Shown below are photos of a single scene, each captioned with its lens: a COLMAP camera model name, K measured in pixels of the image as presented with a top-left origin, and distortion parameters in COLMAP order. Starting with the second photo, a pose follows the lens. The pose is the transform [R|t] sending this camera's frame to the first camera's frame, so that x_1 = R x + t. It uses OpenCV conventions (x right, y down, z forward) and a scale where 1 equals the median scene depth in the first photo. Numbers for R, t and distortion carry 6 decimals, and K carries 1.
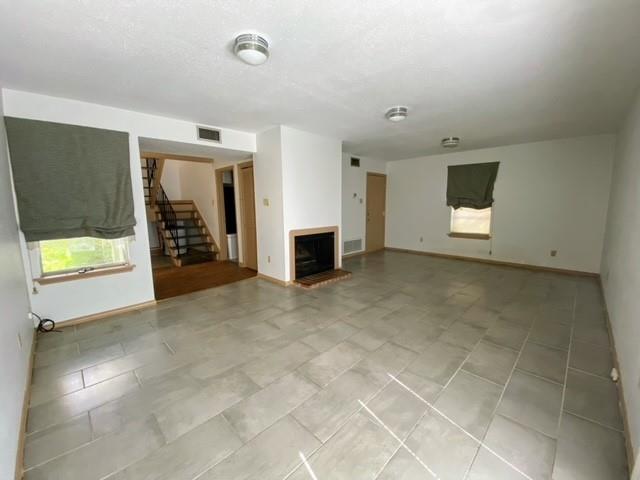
lens RADIAL K [[256.9, 0, 320.3], [0, 256.9, 238.5], [0, 0, 1]] dist [-0.003607, -0.001725]
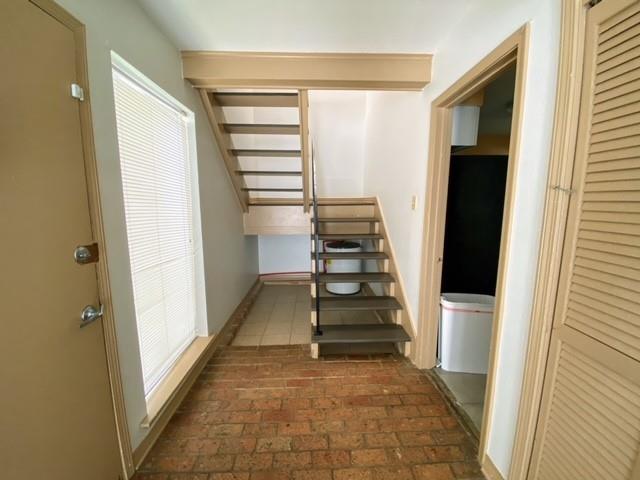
lens RADIAL K [[256.9, 0, 319.9], [0, 256.9, 239.0], [0, 0, 1]] dist [-0.003607, -0.001725]
pose [[0.732688, 0.106460, -0.672186, -0.244228], [-0.105446, 0.993520, 0.042416, -0.083889], [0.672346, 0.039801, 0.739166, 0.592085]]
